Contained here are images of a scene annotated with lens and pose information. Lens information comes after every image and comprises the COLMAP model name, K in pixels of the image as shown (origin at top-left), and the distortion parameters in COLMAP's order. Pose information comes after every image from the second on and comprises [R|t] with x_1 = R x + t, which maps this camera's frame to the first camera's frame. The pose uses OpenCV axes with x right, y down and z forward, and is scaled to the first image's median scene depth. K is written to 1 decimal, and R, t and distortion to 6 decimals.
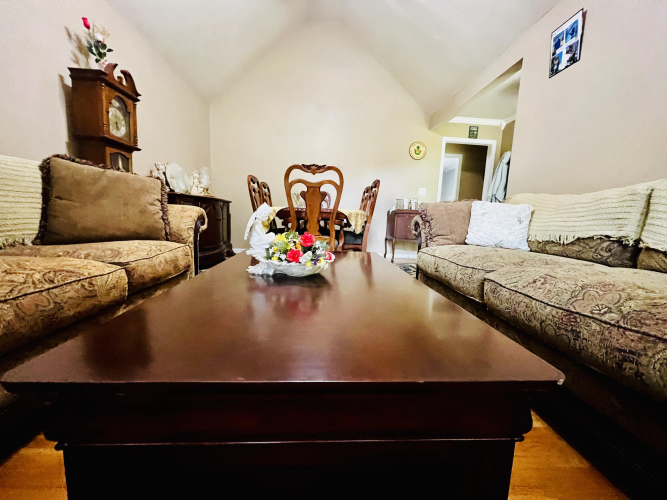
lens RADIAL K [[270.5, 0, 331.7], [0, 270.5, 249.2], [0, 0, 1]] dist [-0.000666, -0.000137]
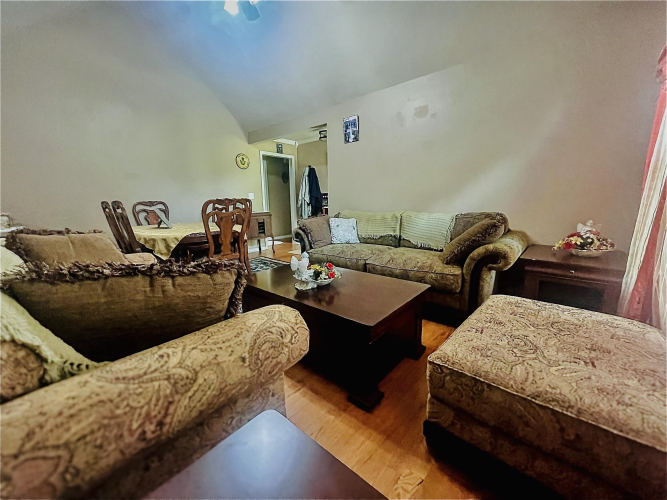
lens RADIAL K [[270.5, 0, 331.7], [0, 270.5, 249.2], [0, 0, 1]] dist [-0.000666, -0.000137]
pose [[0.690975, -0.185842, 0.698582, -0.687542], [0.135660, 0.982556, 0.127204, -0.193499], [-0.710035, 0.006875, 0.704133, -0.217849]]
